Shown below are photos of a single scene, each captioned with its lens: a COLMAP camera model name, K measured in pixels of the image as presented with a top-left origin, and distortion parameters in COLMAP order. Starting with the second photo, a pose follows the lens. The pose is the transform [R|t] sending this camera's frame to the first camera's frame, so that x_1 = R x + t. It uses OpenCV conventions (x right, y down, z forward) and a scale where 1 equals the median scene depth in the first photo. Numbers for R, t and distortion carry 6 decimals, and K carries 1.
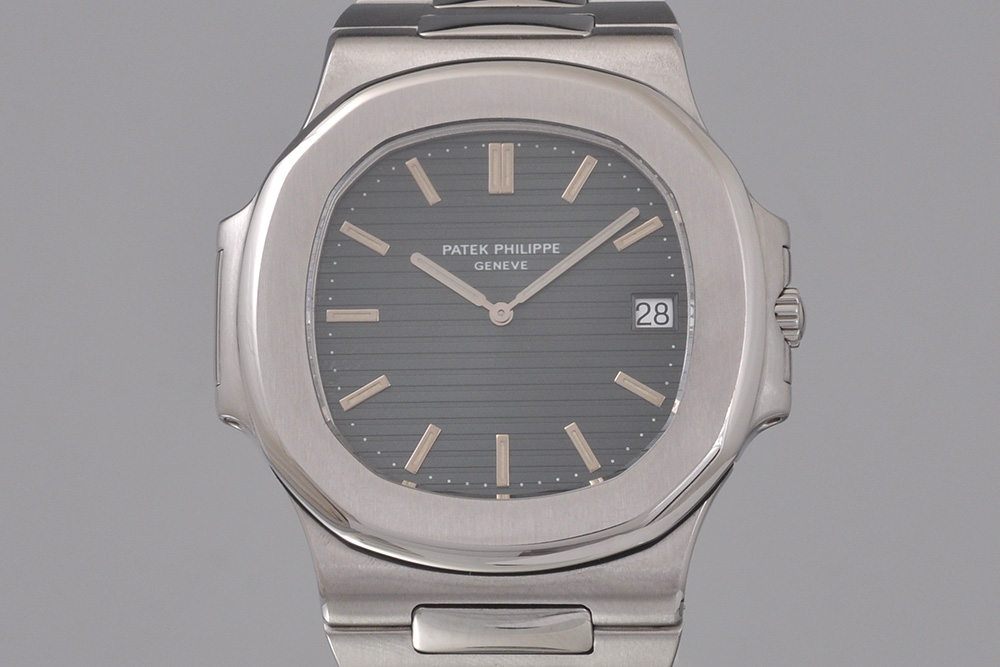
lens RADIAL K [[5506.4, 0, 500.2], [0, 5506.4, 332.3], [0, 0, 1]] dist [0.298540, 0.000000]
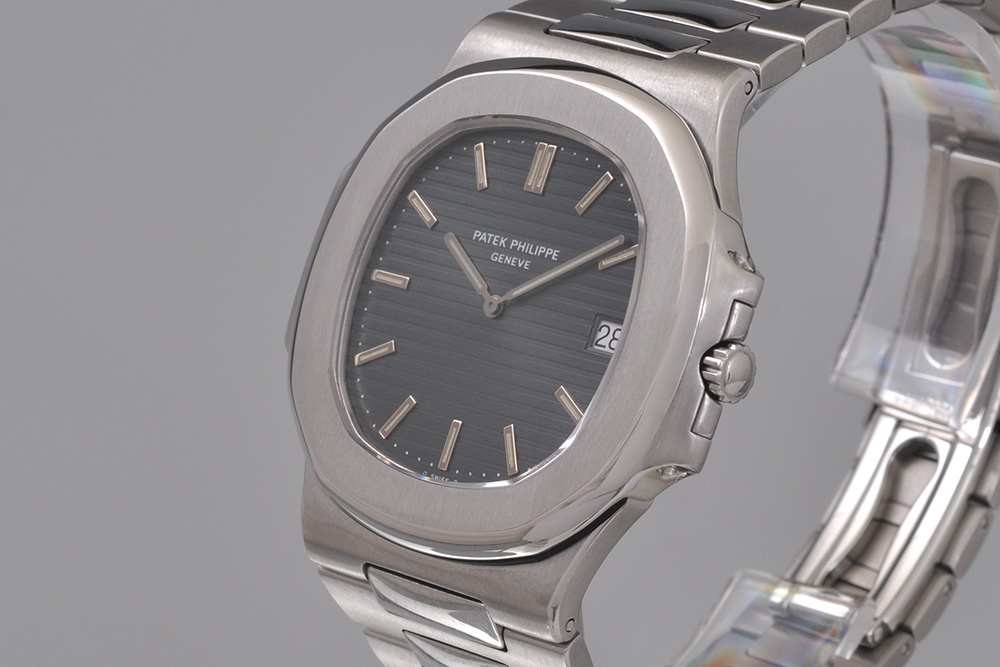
lens RADIAL K [[5506.4, 0, 500.2], [0, 5506.4, 332.8], [0, 0, 1]] dist [0.298540, 0.000000]
pose [[0.742178, 0.208243, -0.637030, 0.650329], [-0.195912, 0.976396, 0.090931, -0.091311], [0.640929, 0.057315, 0.765457, 0.220072]]
